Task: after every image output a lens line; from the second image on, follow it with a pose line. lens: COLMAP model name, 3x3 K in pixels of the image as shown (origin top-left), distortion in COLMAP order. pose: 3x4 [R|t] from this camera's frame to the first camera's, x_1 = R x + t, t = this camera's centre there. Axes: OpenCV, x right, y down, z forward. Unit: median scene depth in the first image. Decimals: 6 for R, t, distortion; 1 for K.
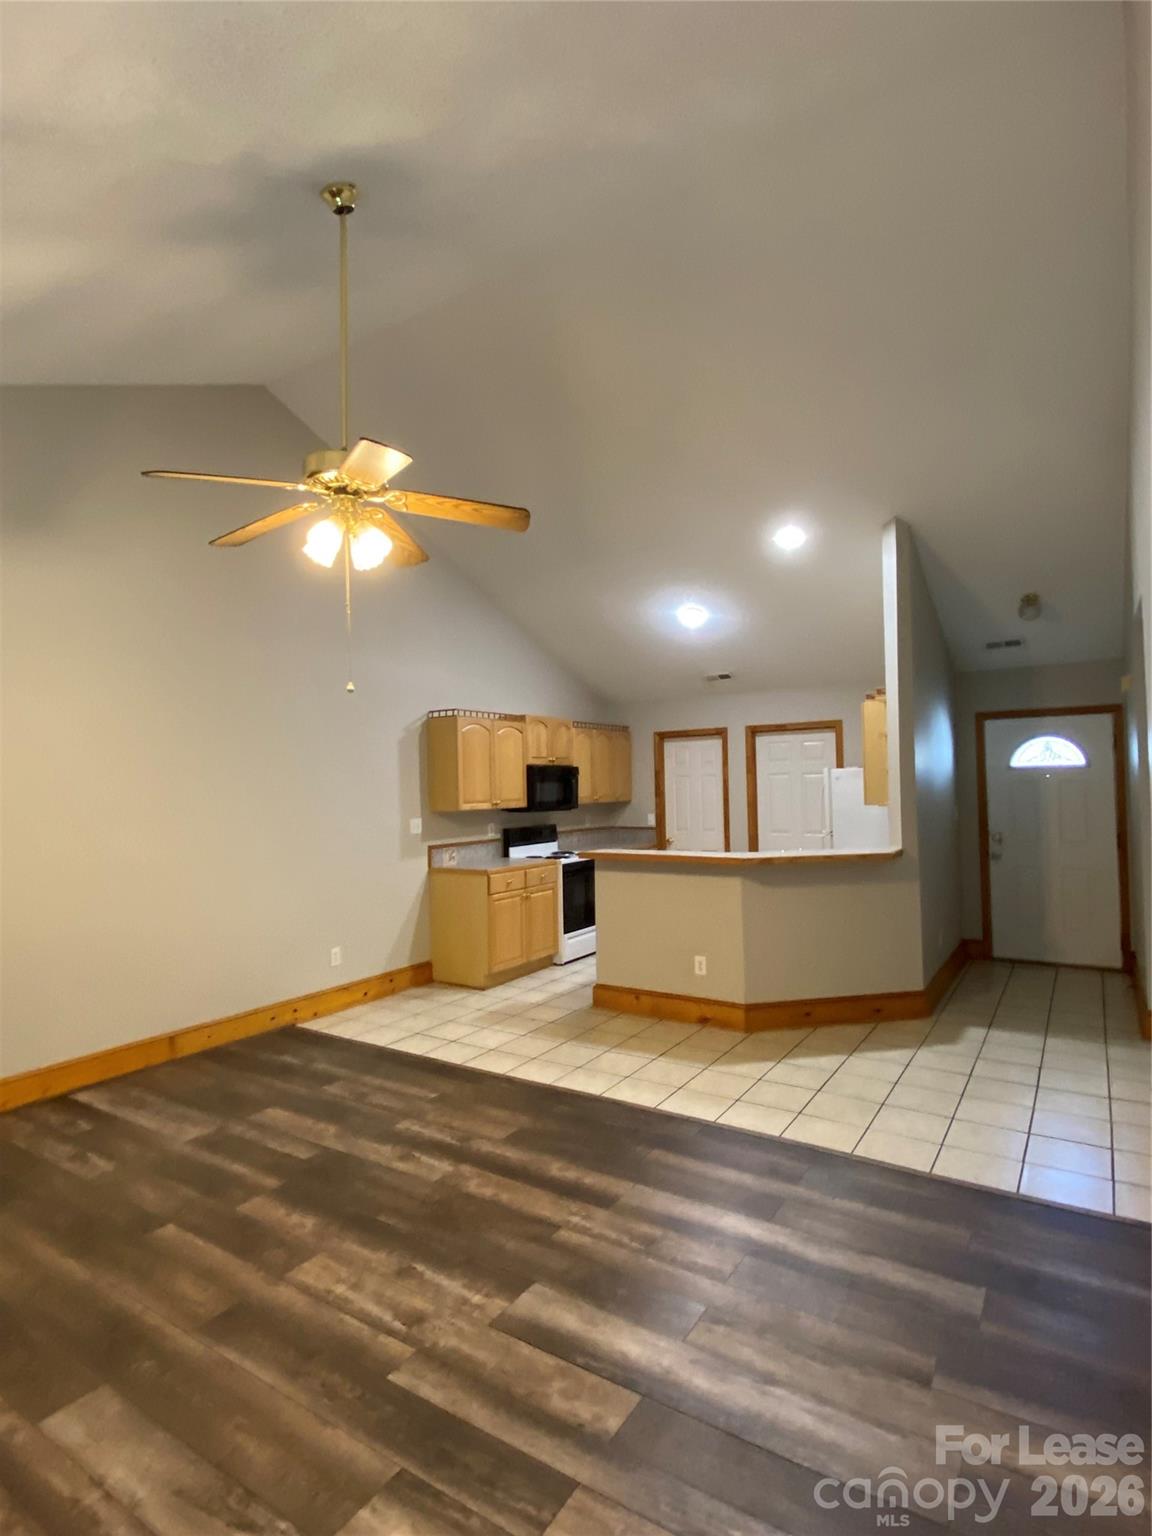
lens RADIAL K [[792.0, 0, 581.2], [0, 792.0, 752.5], [0, 0, 1]] dist [0.023093, -0.001002]
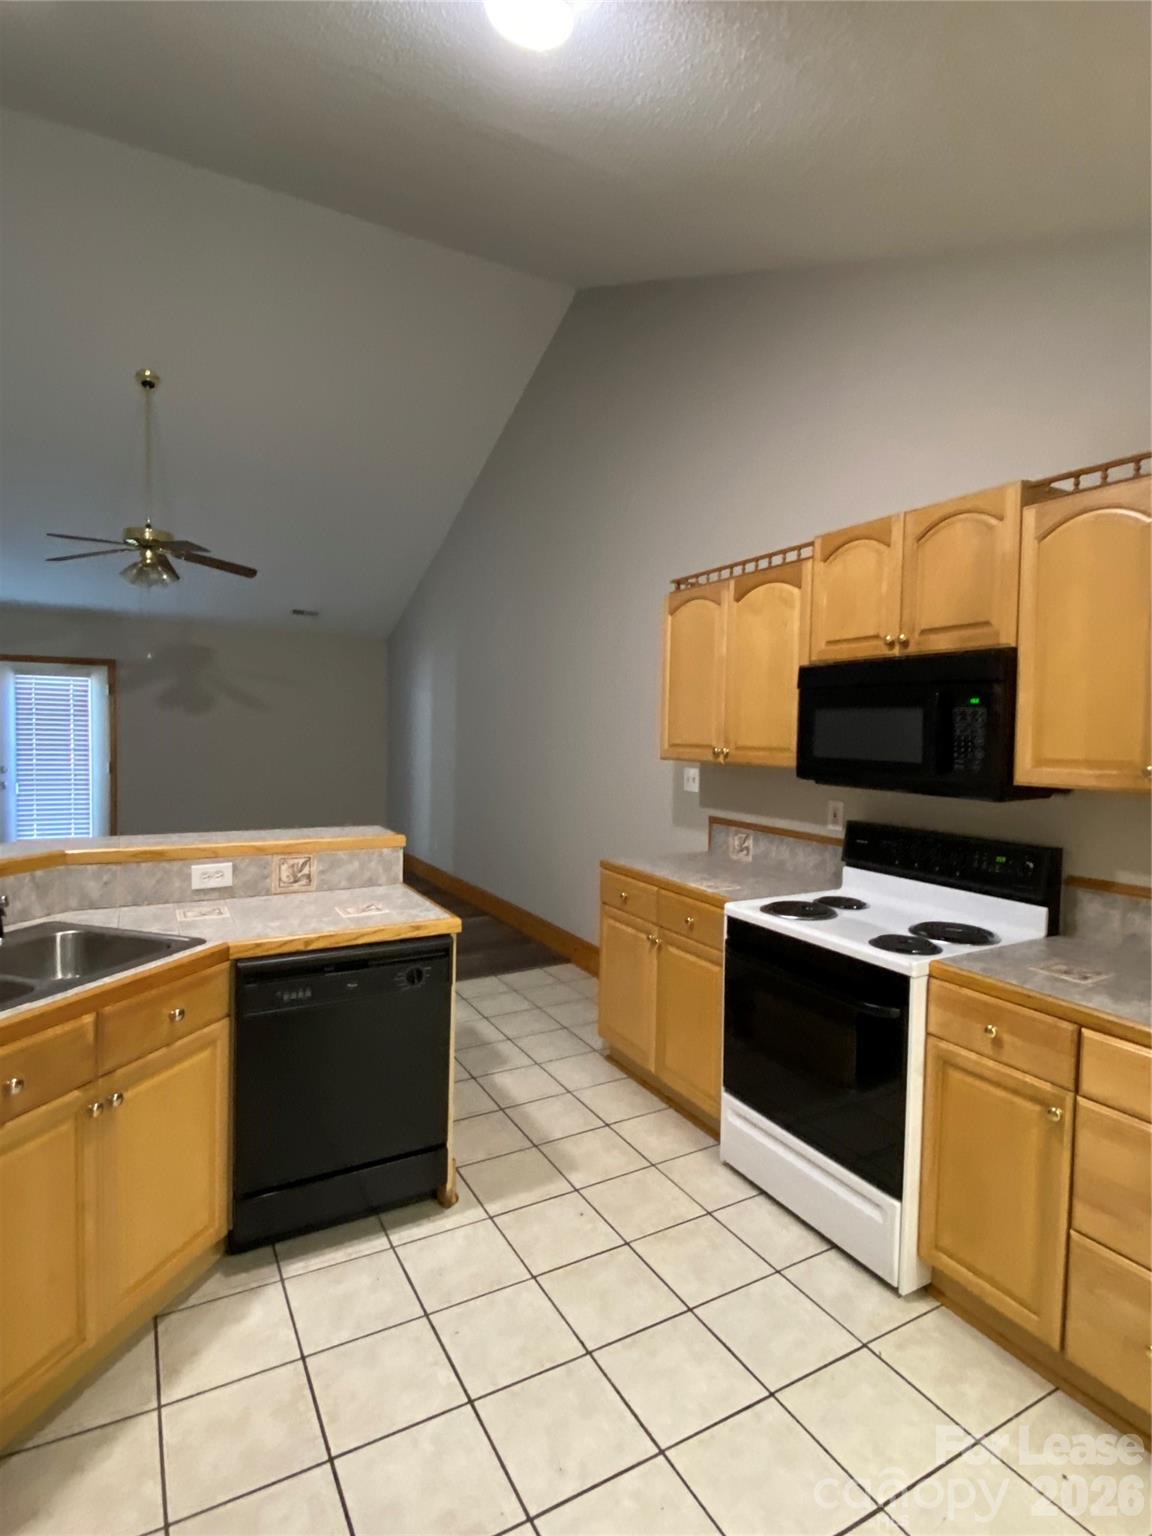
lens RADIAL K [[800.2, 0, 576.0], [0, 800.2, 768.0], [0, 0, 1]] dist [0.026882, -0.026959]
pose [[-0.474699, 0.052980, -0.878552, 0.464686], [0.026511, 0.998594, 0.045895, 0.062045], [0.879749, -0.001505, -0.475437, 1.450657]]
